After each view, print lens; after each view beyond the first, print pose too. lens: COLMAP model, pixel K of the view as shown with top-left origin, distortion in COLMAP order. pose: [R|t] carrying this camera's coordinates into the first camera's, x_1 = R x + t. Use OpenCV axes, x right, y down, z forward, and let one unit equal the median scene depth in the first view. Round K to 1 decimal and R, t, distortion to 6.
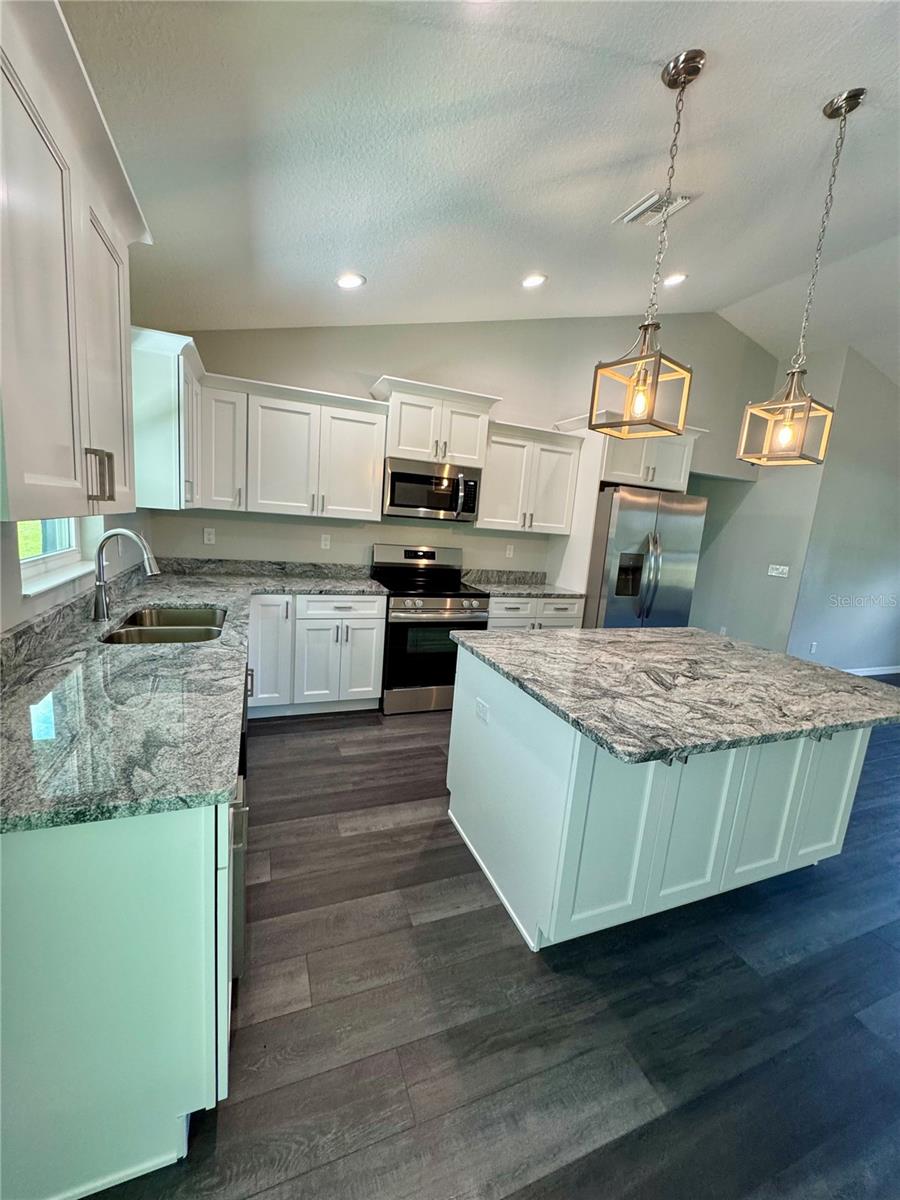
lens RADIAL K [[482.7, 0, 452.0], [0, 482.7, 597.1], [0, 0, 1]] dist [-0.000955, -0.000421]
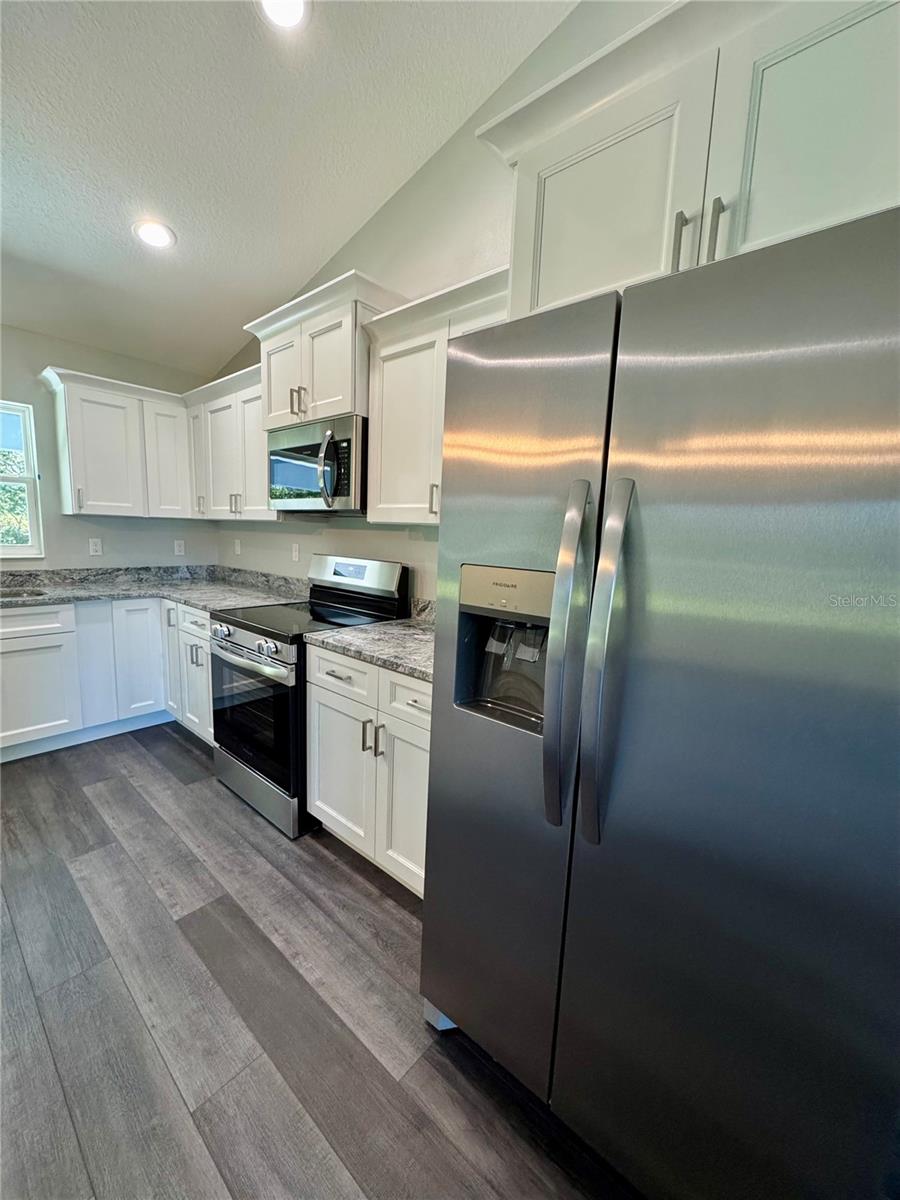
lens RADIAL K [[482.7, 0, 456.8], [0, 482.7, 598.6], [0, 0, 1]] dist [-0.000955, -0.000421]
pose [[0.460012, 0.058405, -0.885990, 0.681563], [-0.145522, 0.989301, -0.010341, -0.074895], [0.875906, 0.133688, 0.463590, 0.961087]]
